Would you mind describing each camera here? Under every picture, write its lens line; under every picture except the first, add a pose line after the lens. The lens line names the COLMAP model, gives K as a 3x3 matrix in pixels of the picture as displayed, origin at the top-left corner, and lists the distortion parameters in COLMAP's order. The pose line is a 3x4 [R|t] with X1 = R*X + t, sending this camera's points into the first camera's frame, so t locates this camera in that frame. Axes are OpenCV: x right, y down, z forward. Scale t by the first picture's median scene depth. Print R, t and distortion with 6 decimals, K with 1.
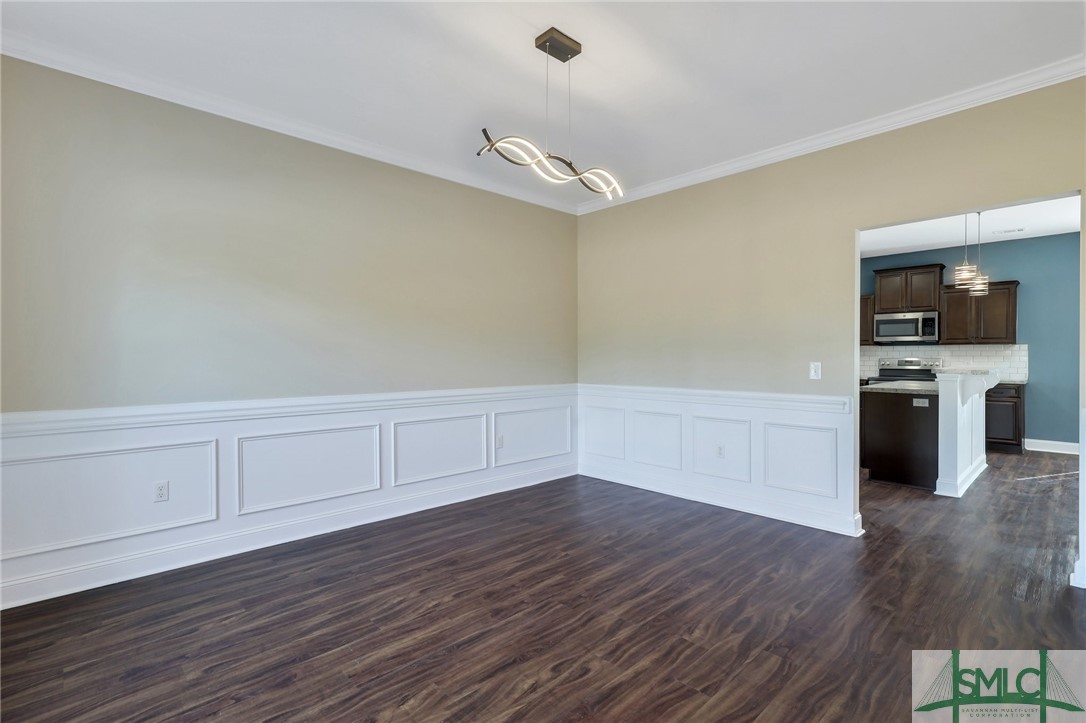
lens RADIAL K [[504.8, 0, 544.8], [0, 504.8, 361.3], [0, 0, 1]] dist [0.000548, 0.001616]
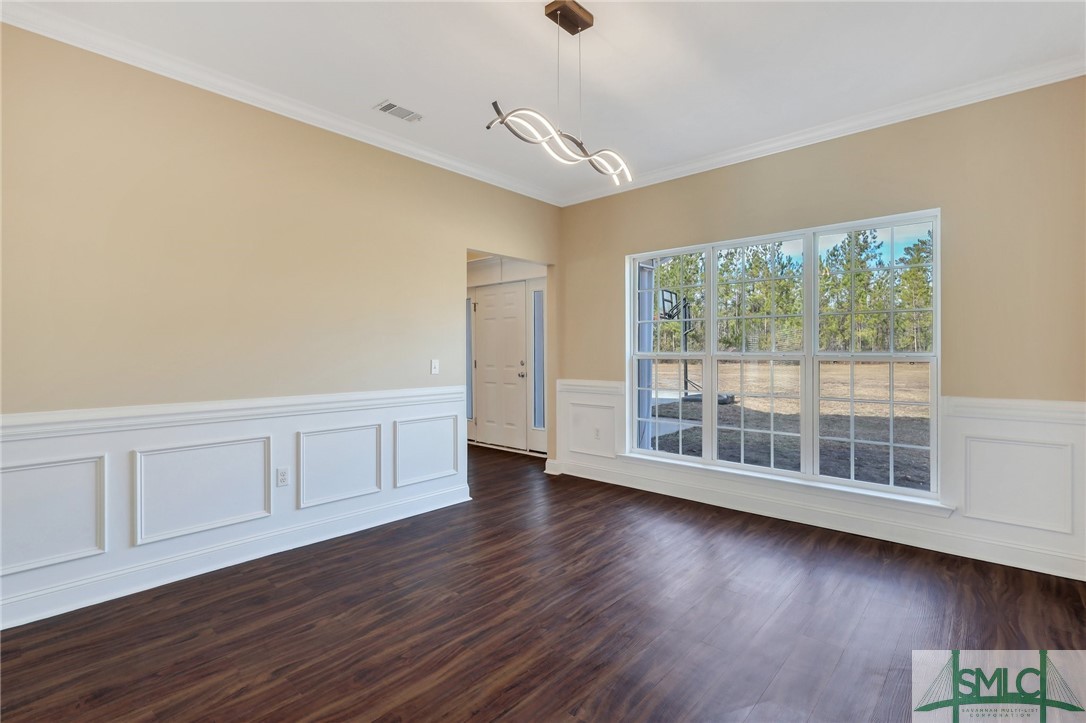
lens RADIAL K [[502.8, 0, 542.6], [0, 502.8, 356.8], [0, 0, 1]] dist [-0.001556, 0.000376]
pose [[-0.997077, 0.005877, -0.076171, 0.139579], [0.004483, 0.999820, 0.018458, -0.017375], [0.076266, 0.018062, -0.996924, 1.821453]]
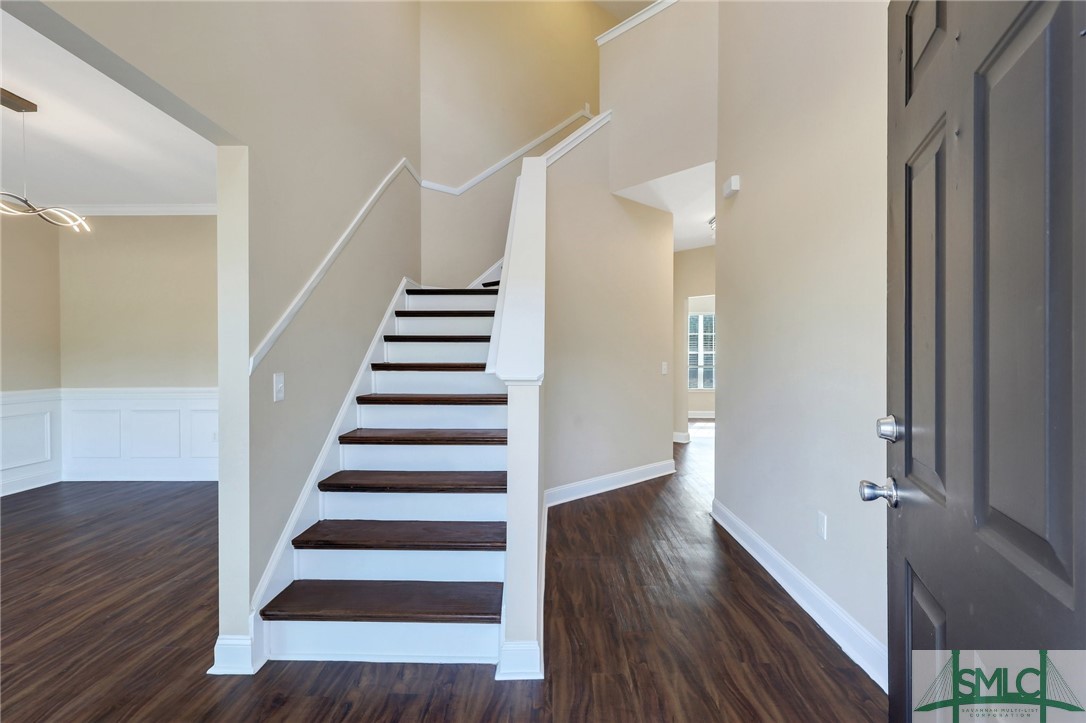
lens RADIAL K [[504.8, 0, 542.3], [0, 504.8, 357.7], [0, 0, 1]] dist [0.000548, 0.001616]
pose [[0.706910, -0.006942, 0.707269, 0.063992], [0.011742, 0.999929, -0.001922, -0.004140], [-0.707206, 0.009664, 0.706942, -0.698961]]
